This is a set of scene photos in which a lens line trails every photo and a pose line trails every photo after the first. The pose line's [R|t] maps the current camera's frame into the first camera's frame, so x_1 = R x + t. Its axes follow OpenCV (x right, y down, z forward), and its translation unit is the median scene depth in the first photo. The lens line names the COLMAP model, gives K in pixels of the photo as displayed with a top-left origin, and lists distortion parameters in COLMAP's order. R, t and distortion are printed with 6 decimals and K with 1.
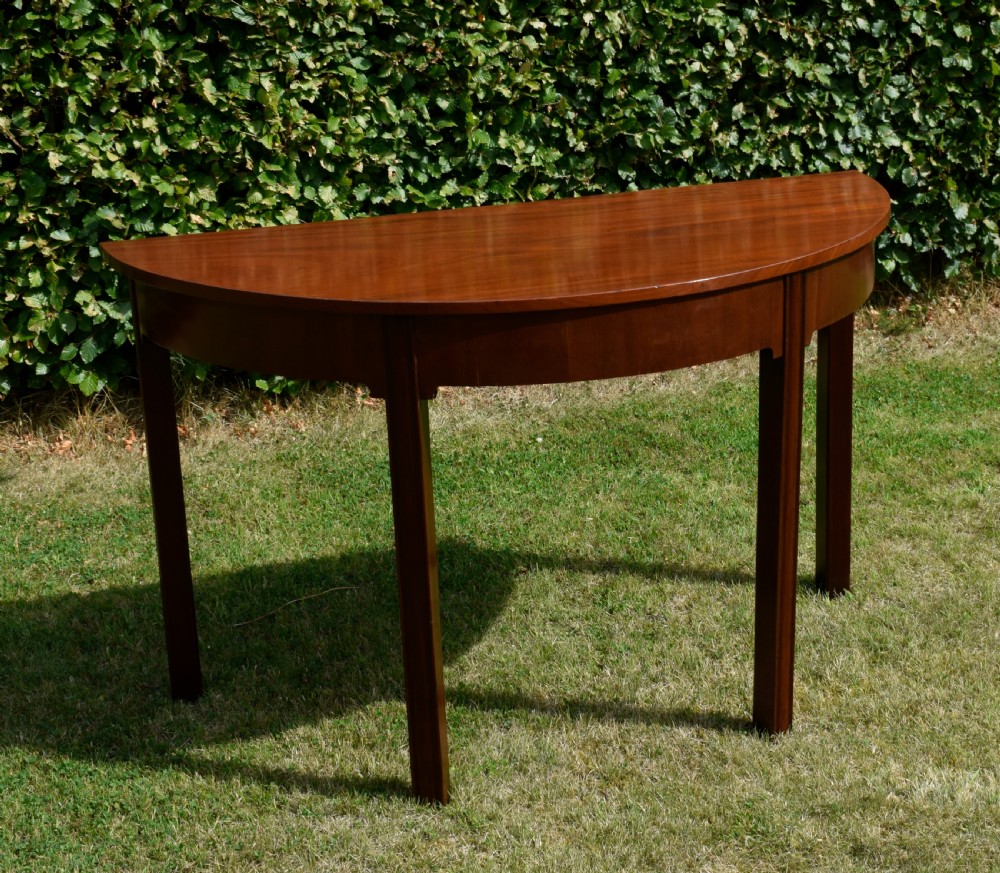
lens RADIAL K [[1878.3, 0, 578.0], [0, 1878.3, 405.7], [0, 0, 1]] dist [-0.014355, 0.000000]
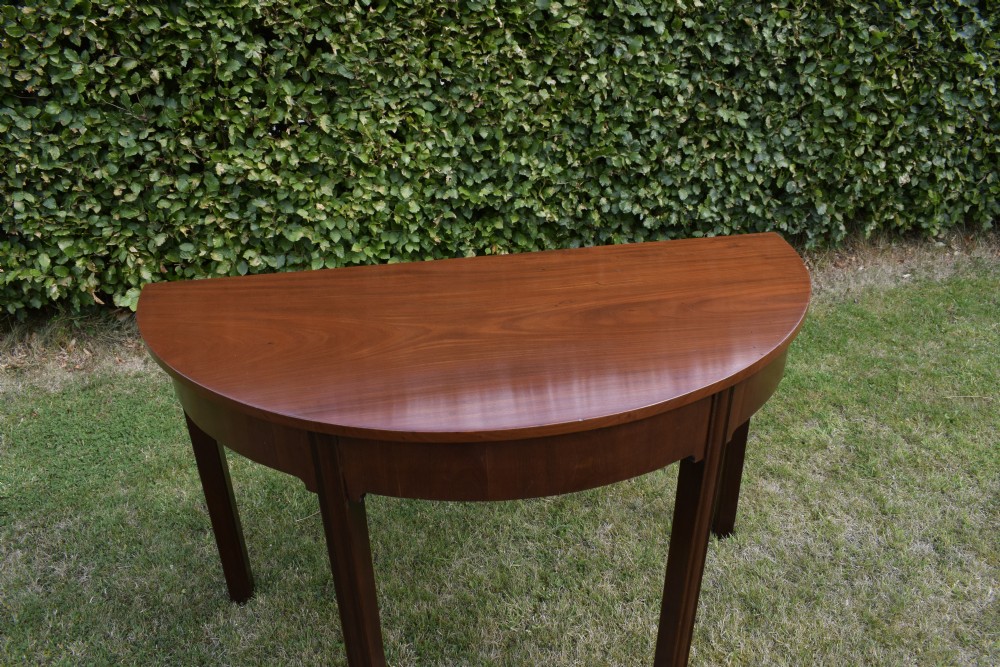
lens RADIAL K [[765.0, 0, 505.4], [0, 765.0, 337.0], [0, 0, 1]] dist [-0.025931, 0.016673]
pose [[0.990583, 0.072065, -0.116415, 0.028624], [-0.051816, 0.984349, 0.168442, -0.105927], [0.126732, -0.160824, 0.978813, 0.379709]]
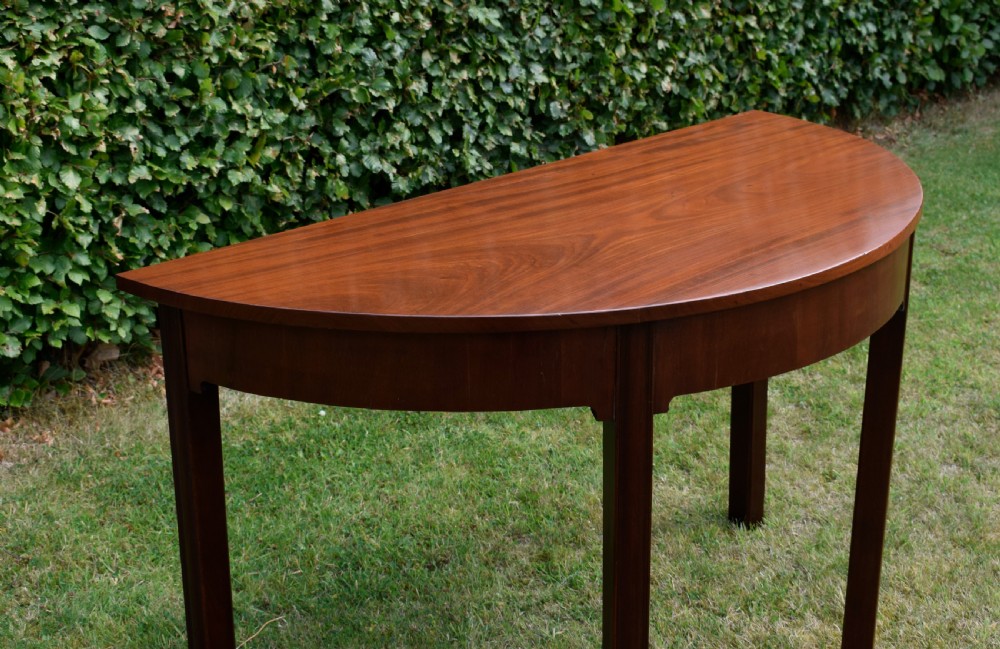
lens RADIAL K [[1584.8, 0, 514.9], [0, 1584.8, 271.4], [0, 0, 1]] dist [-0.018636, 0.000000]
pose [[0.889848, -0.120956, 0.439931, -0.283472], [0.126354, 0.991837, 0.017122, -0.055566], [-0.438412, 0.040351, 0.897868, 0.231095]]
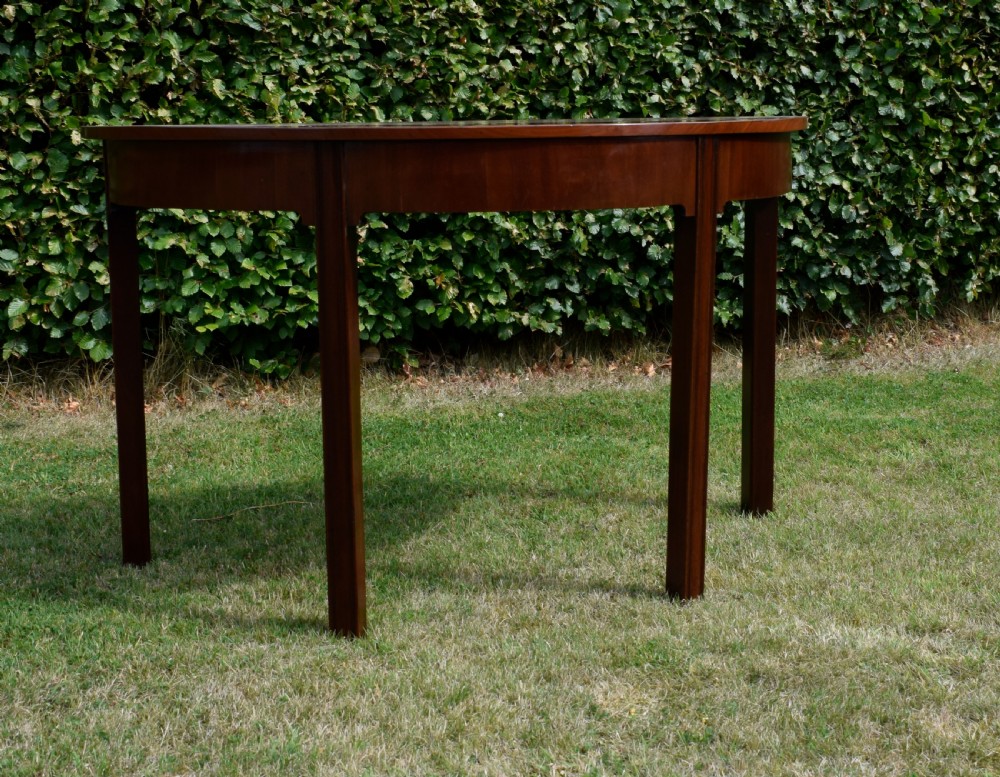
lens RADIAL K [[1609.7, 0, 532.7], [0, 1609.7, 365.7], [0, 0, 1]] dist [-0.023292, 0.000000]
pose [[0.998489, 0.029791, -0.046185, 0.040896], [-0.036259, 0.988587, -0.146226, 0.127829], [0.041301, 0.147679, 0.988173, 0.072064]]
